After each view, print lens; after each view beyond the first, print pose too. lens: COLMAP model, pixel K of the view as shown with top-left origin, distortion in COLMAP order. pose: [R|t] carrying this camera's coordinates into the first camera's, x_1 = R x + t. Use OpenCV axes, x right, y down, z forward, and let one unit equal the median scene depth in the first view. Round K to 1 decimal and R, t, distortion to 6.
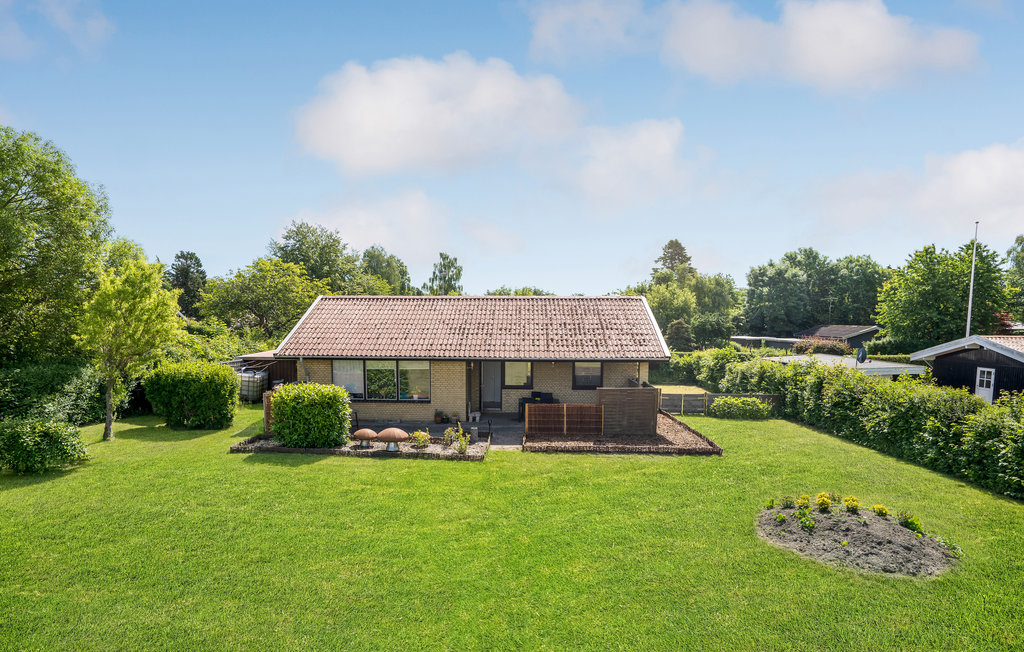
lens RADIAL K [[570.7, 0, 512.5], [0, 570.7, 370.4], [0, 0, 1]] dist [-0.078490, 0.084318]
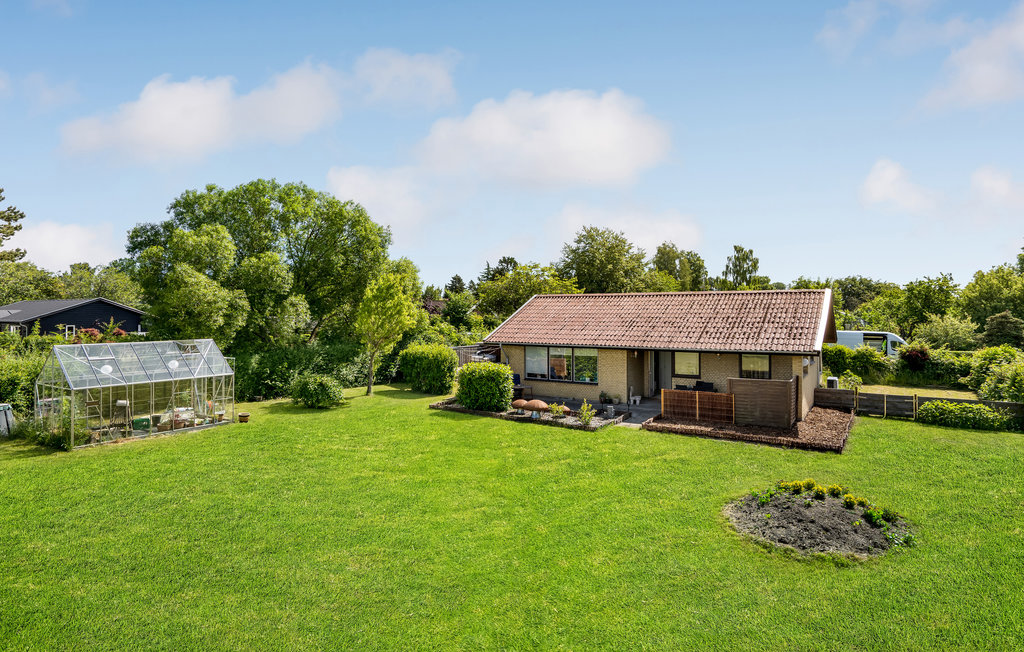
lens RADIAL K [[551.7, 0, 511.9], [0, 551.7, 309.5], [0, 0, 1]] dist [-0.002600, 0.000124]
pose [[0.870220, -0.007980, -0.492599, 0.261756], [-0.039659, 0.995489, -0.086188, 0.007115], [0.491065, 0.094538, 0.865978, -0.082966]]
